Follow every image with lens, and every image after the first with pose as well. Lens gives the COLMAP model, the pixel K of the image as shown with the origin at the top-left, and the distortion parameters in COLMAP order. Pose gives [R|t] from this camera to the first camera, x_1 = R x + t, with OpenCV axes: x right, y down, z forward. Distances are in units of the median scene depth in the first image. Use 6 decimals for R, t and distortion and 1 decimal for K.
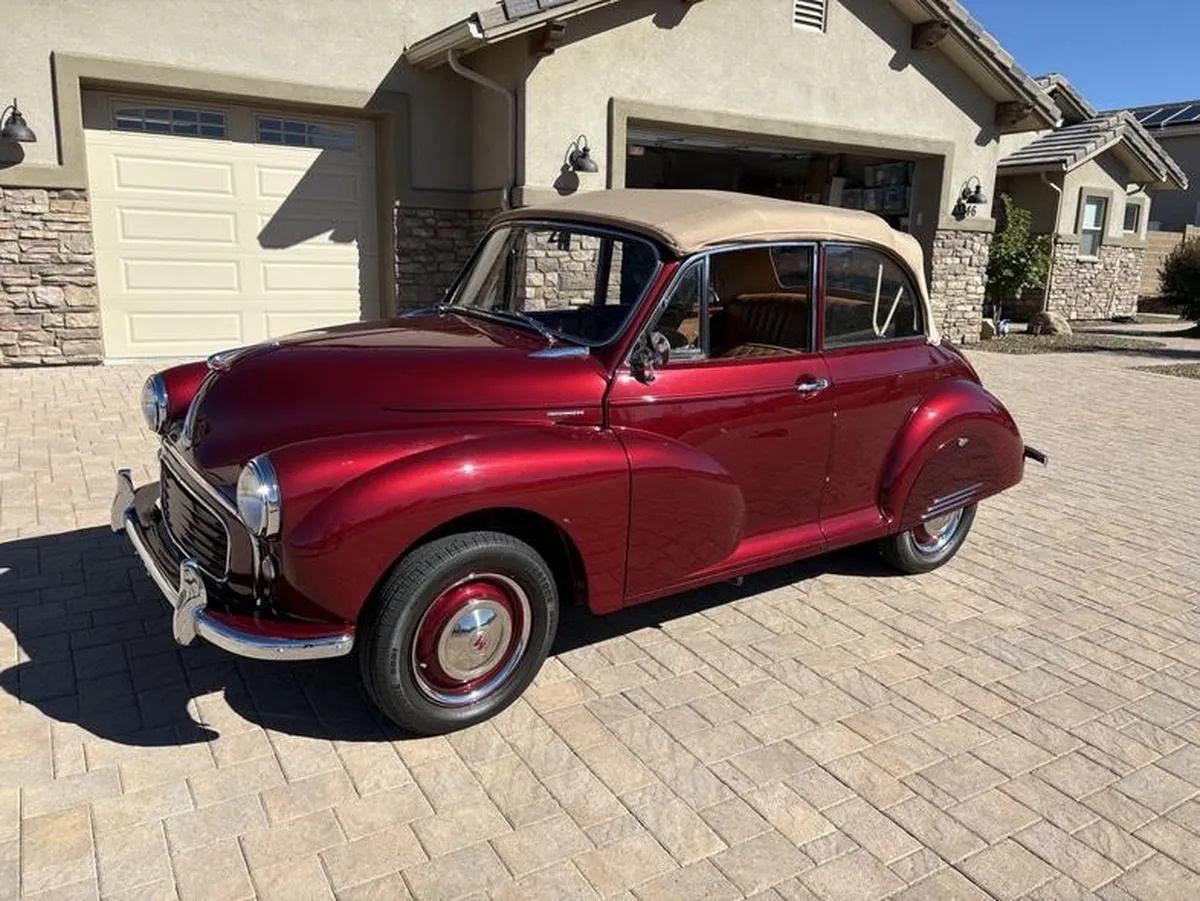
lens RADIAL K [[914.8, 0, 598.7], [0, 914.8, 459.4], [0, 0, 1]] dist [0.045209, -0.045974]
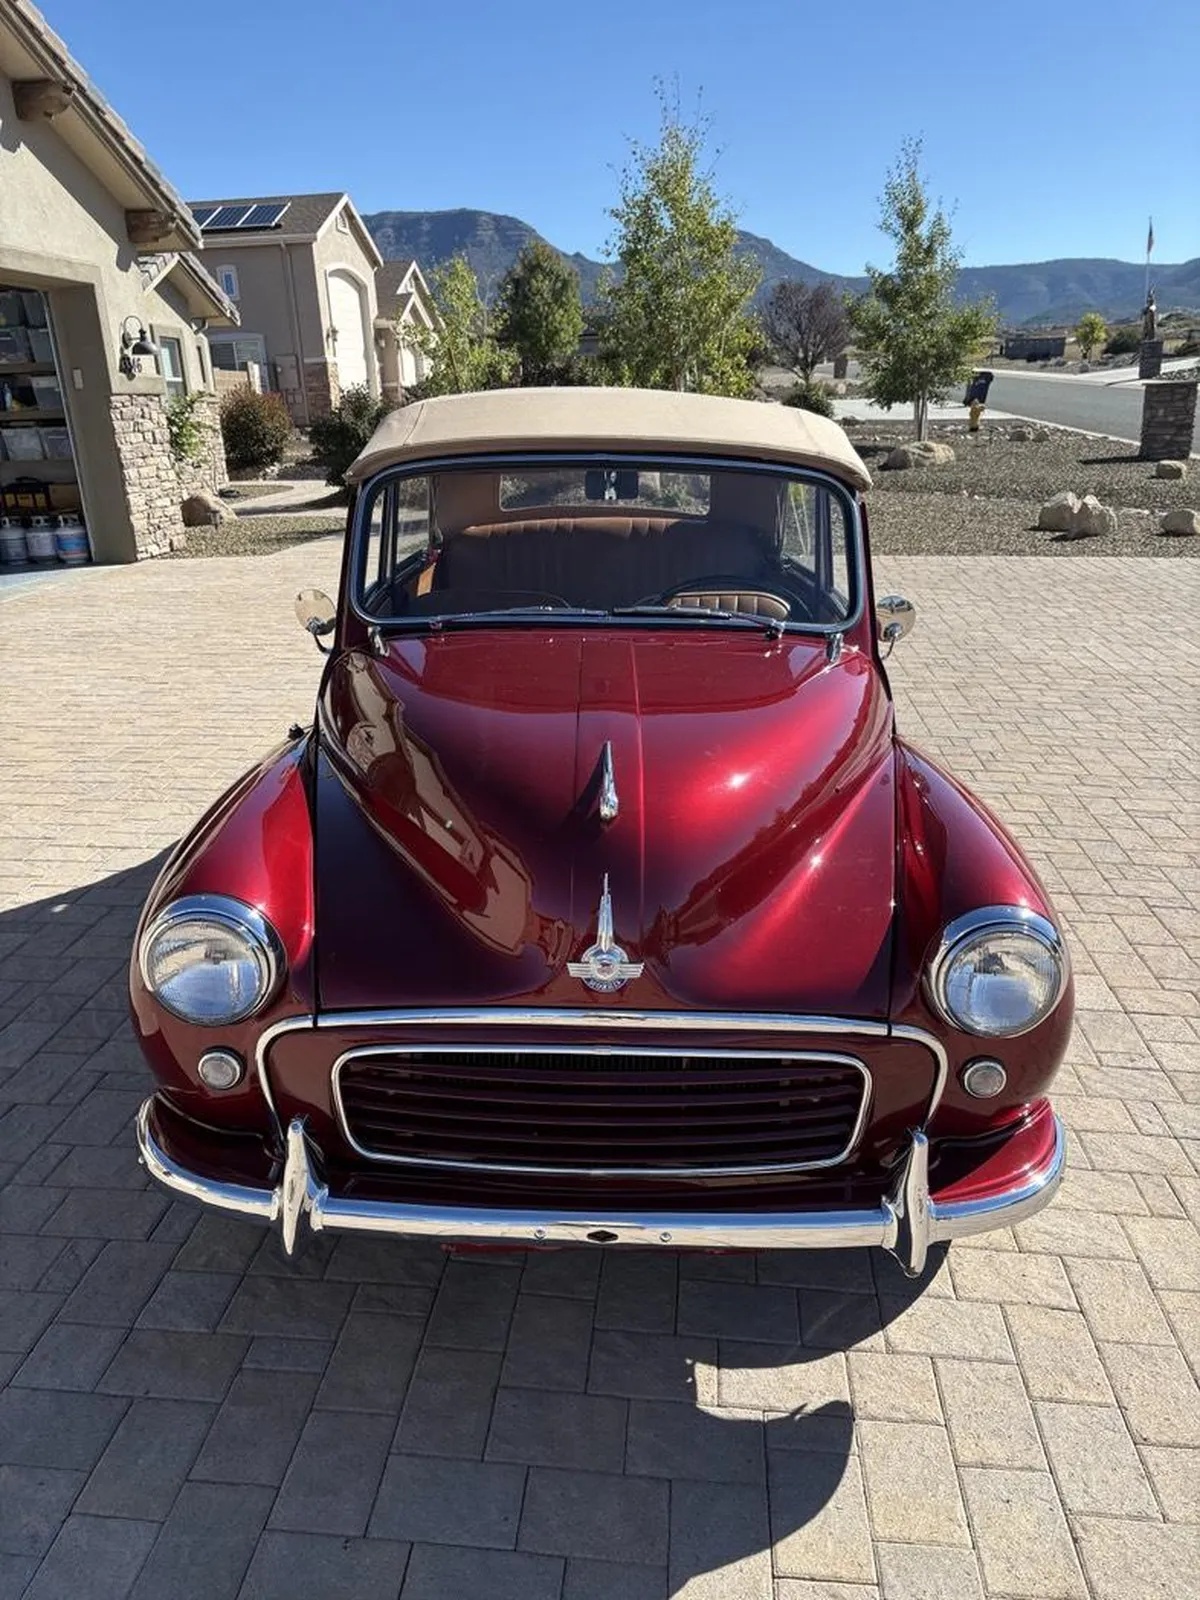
lens RADIAL K [[1219.7, 0, 609.5], [0, 1219.7, 812.9], [0, 0, 1]] dist [0.045209, -0.045974]
pose [[0.592206, -0.305723, 0.745537, -0.307685], [0.229663, 0.950893, 0.207504, -0.080229], [-0.772364, 0.048337, 0.633338, 0.191499]]
